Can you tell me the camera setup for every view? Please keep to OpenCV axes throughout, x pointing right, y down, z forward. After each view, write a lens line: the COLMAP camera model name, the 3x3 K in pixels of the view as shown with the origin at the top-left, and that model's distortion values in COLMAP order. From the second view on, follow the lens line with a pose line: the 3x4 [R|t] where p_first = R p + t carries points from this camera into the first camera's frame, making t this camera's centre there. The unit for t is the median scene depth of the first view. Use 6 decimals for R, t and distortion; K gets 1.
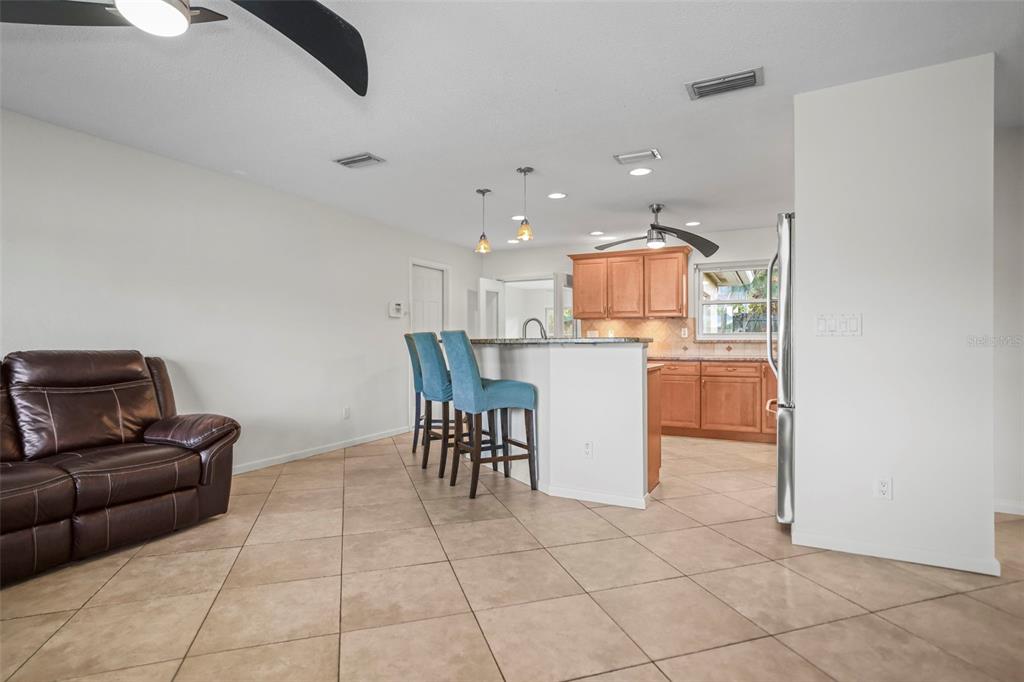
lens RADIAL K [[529.7, 0, 512.0], [0, 529.7, 341.0], [0, 0, 1]] dist [0.000021, 0.001045]
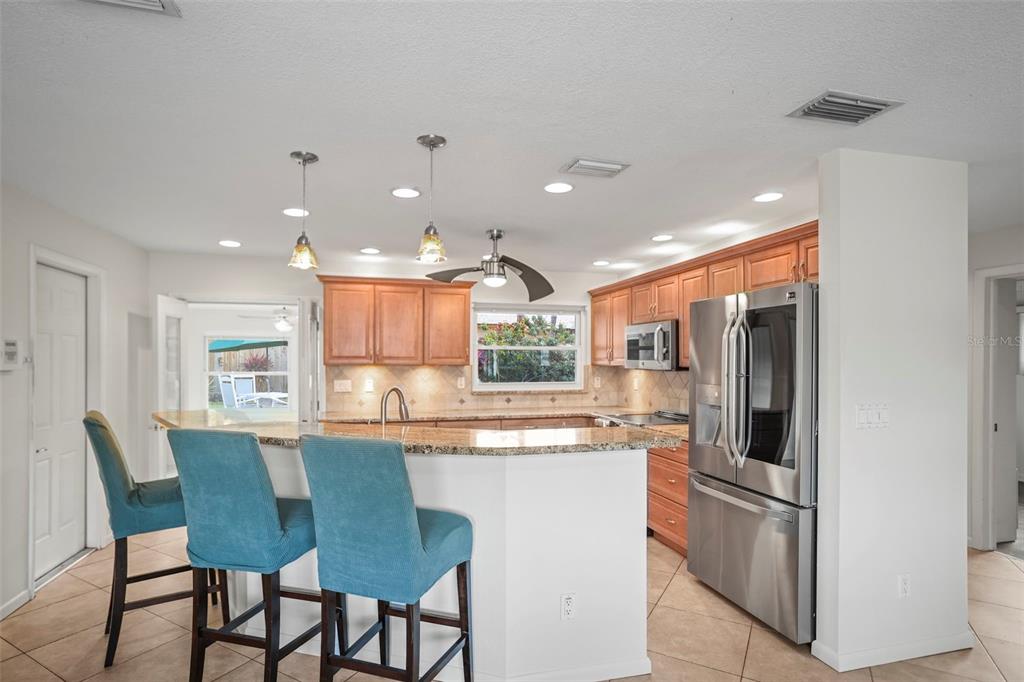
lens RADIAL K [[540.1, 0, 509.9], [0, 540.1, 358.2], [0, 0, 1]] dist [-0.001020, 0.000354]
pose [[0.738711, 0.004867, 0.674005, -0.222630], [-0.003030, 0.999988, -0.003900, -0.058474], [-0.674016, 0.000839, 0.738716, 0.356242]]
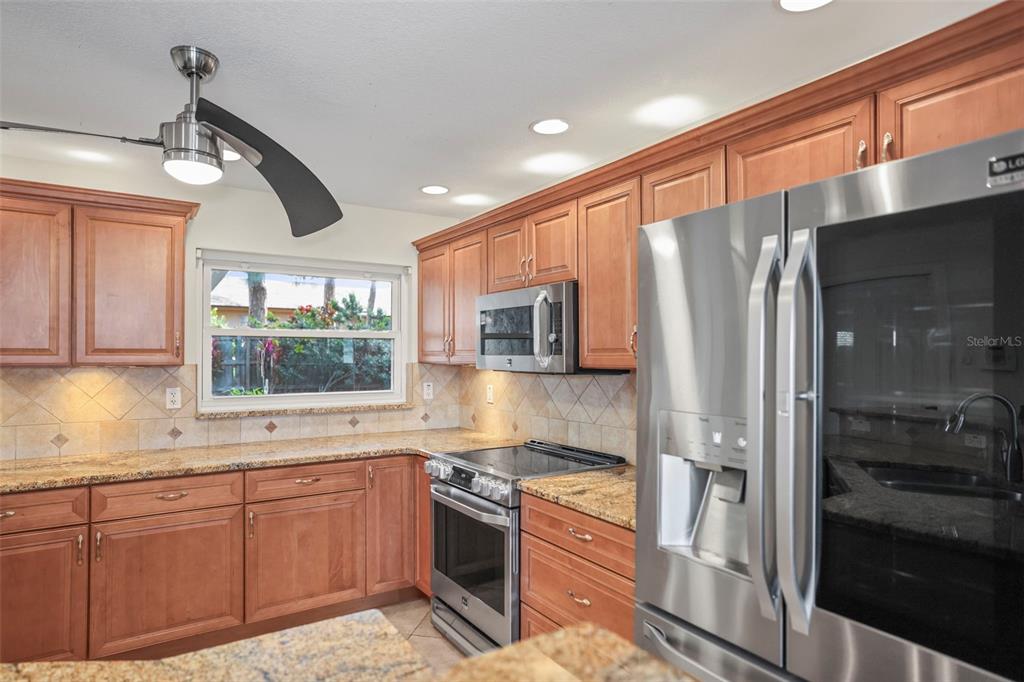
lens RADIAL K [[585.3, 0, 502.6], [0, 585.3, 353.9], [0, 0, 1]] dist [-0.000781, 0.002600]
pose [[0.511631, 0.001291, 0.859204, 0.049580], [-0.001632, 0.999999, -0.000531, -0.060241], [-0.859204, -0.001131, 0.511633, 0.578251]]
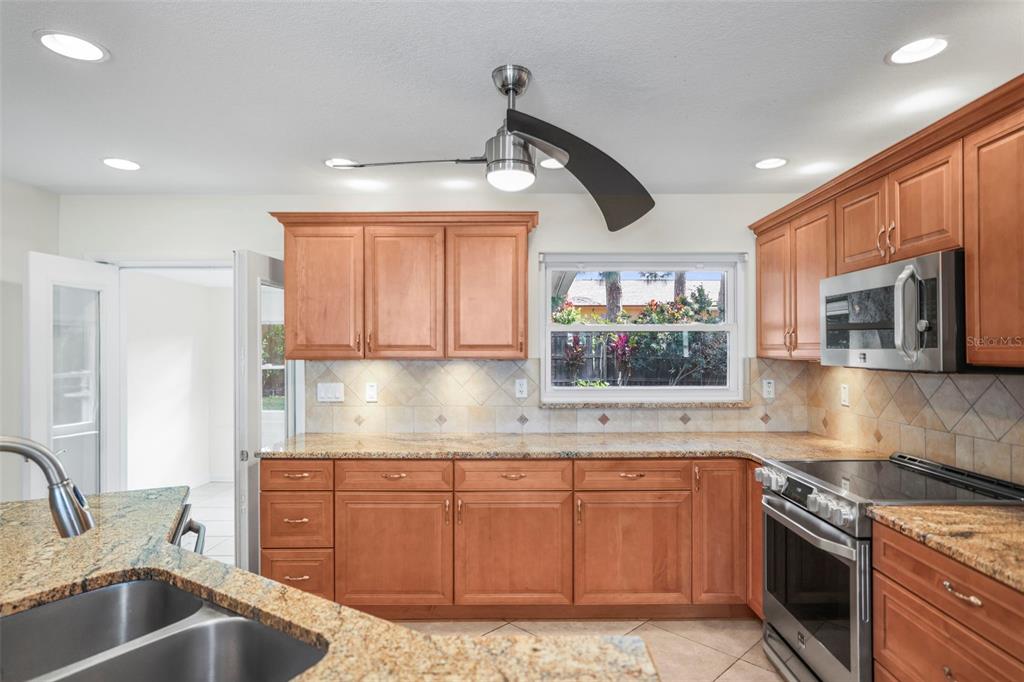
lens RADIAL K [[578.7, 0, 528.5], [0, 578.7, 347.1], [0, 0, 1]] dist [-0.037019, 0.045122]
pose [[0.890187, -0.000123, 0.455595, 0.093591], [0.002347, 0.999988, -0.004315, -0.059156], [-0.455589, 0.004911, 0.890177, 0.578992]]
